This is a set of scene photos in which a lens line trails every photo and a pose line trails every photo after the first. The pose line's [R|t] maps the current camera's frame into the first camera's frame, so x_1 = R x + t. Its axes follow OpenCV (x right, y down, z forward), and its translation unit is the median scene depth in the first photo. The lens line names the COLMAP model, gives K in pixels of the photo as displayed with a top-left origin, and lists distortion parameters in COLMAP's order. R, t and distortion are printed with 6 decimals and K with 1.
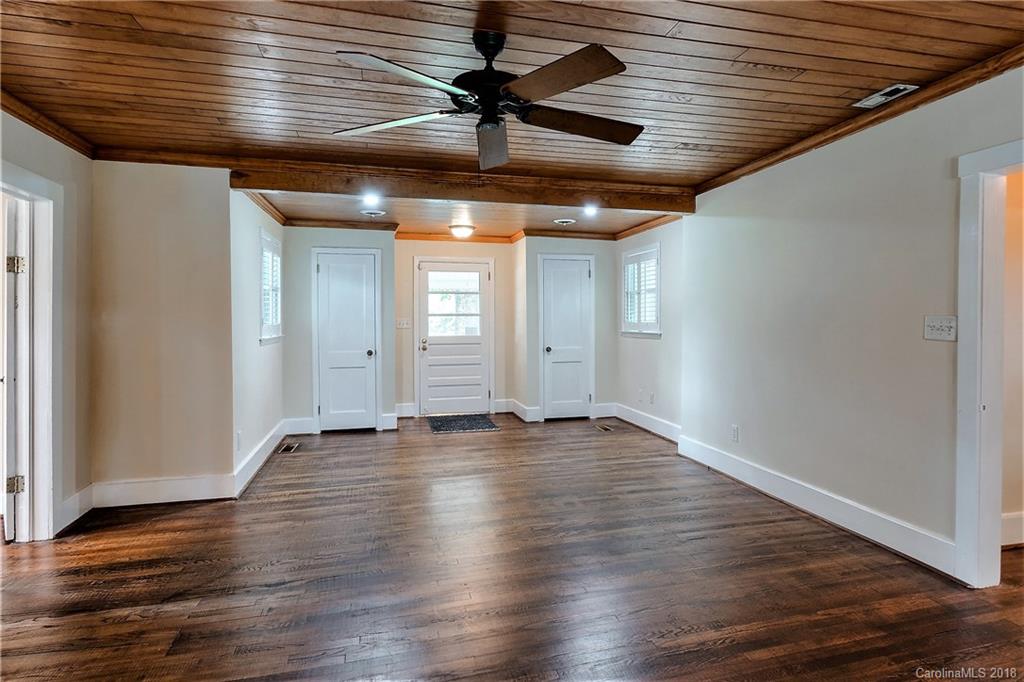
lens RADIAL K [[576.3, 0, 549.6], [0, 576.3, 323.9], [0, 0, 1]] dist [-0.001025, -0.001472]
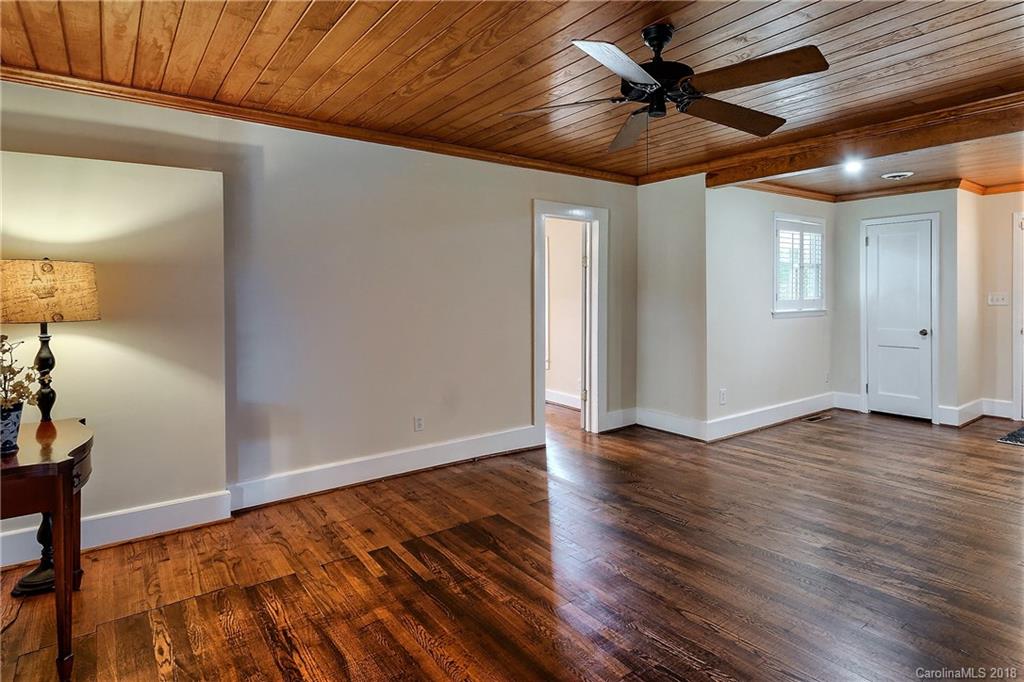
lens RADIAL K [[576.3, 0, 554.2], [0, 576.3, 307.6], [0, 0, 1]] dist [-0.001025, -0.001472]
pose [[0.368707, 0.024305, -0.929228, 0.460843], [-0.002936, 0.999684, 0.024983, -0.012585], [0.929541, -0.006483, 0.368661, 0.249141]]
